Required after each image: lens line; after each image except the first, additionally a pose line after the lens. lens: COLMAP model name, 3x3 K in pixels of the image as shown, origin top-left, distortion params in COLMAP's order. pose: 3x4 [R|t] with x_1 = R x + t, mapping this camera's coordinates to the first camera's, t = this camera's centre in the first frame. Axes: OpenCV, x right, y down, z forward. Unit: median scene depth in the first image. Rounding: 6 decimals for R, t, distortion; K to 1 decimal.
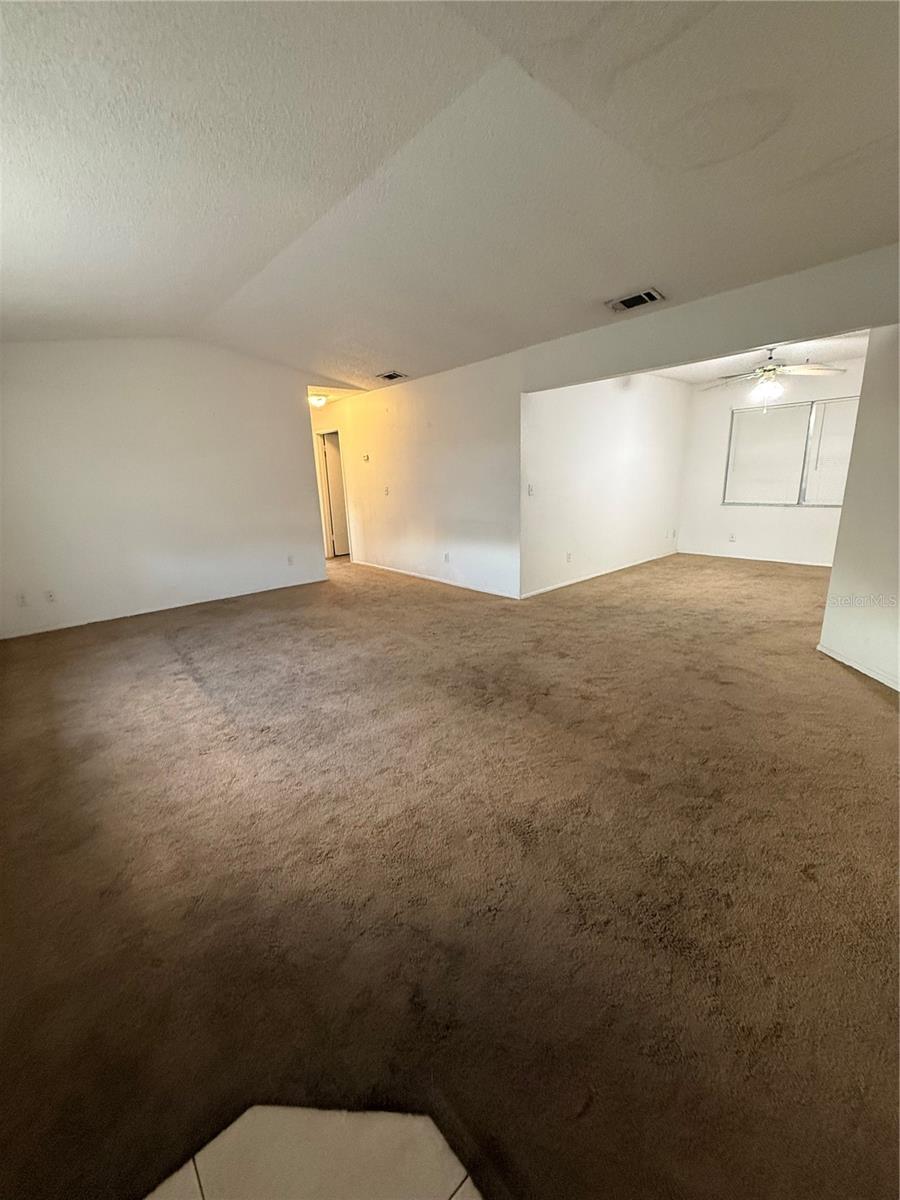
lens RADIAL K [[483.2, 0, 450.0], [0, 483.2, 600.0], [0, 0, 1]] dist [0.000426, -0.000007]
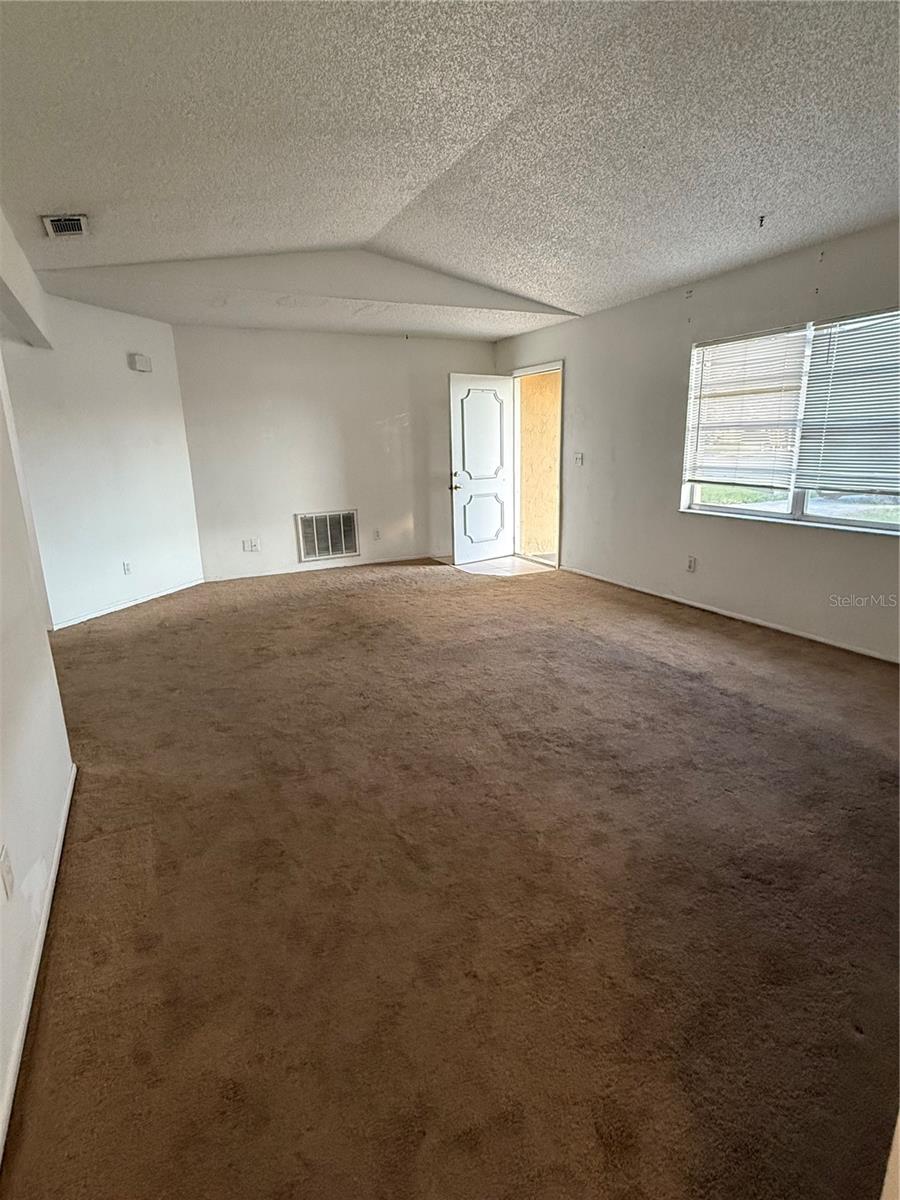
lens RADIAL K [[623.3, 0, 450.0], [0, 623.3, 600.0], [0, 0, 1]] dist [0.001589, 0.000278]
pose [[-0.966233, -0.005859, 0.257604, -0.386380], [0.120276, 0.873889, 0.471012, -0.447030], [-0.227877, 0.486091, -0.843675, 1.745471]]
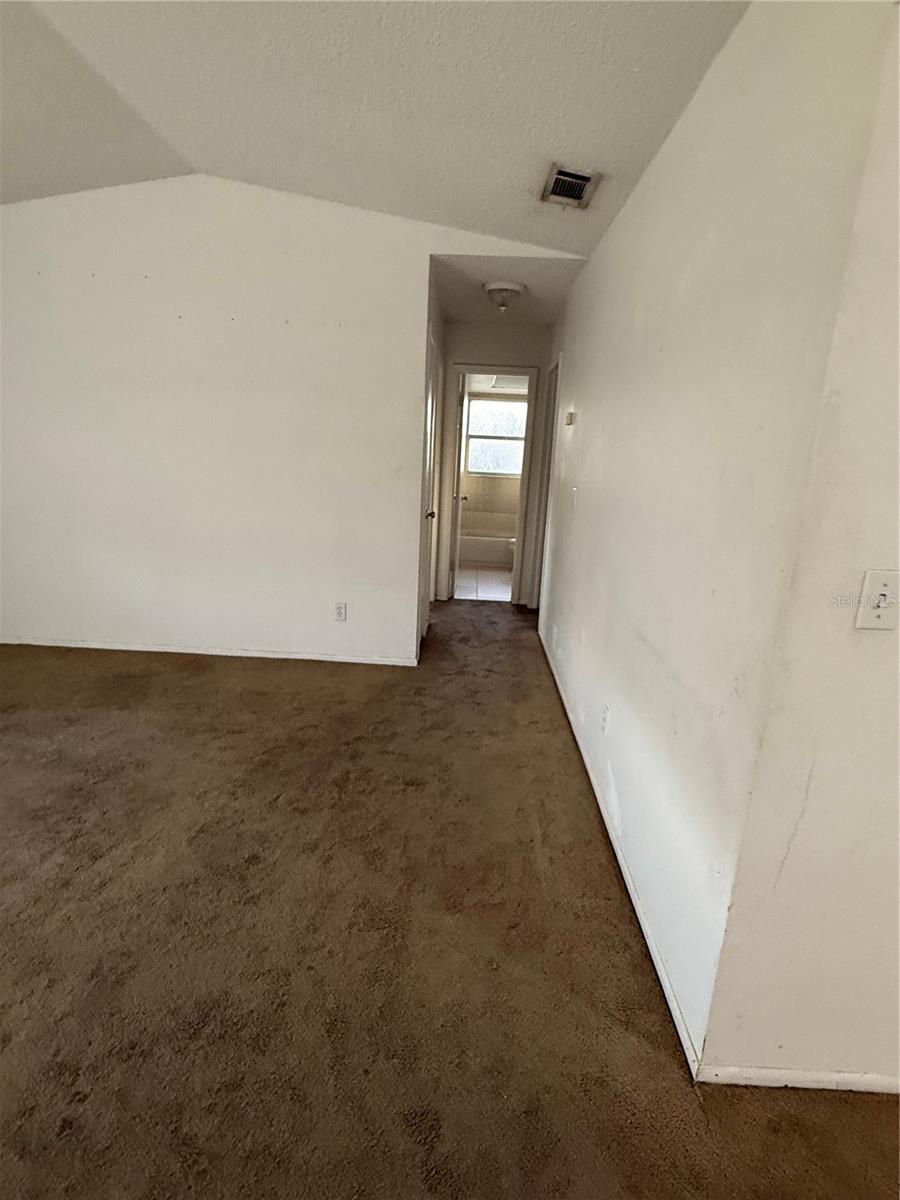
lens RADIAL K [[623.3, 0, 450.0], [0, 623.3, 600.0], [0, 0, 1]] dist [0.001589, 0.000278]
pose [[0.718976, 0.225106, -0.657572, 0.268257], [-0.236110, 0.968940, 0.073538, -0.267492], [0.653701, 0.102387, 0.749794, 0.945525]]
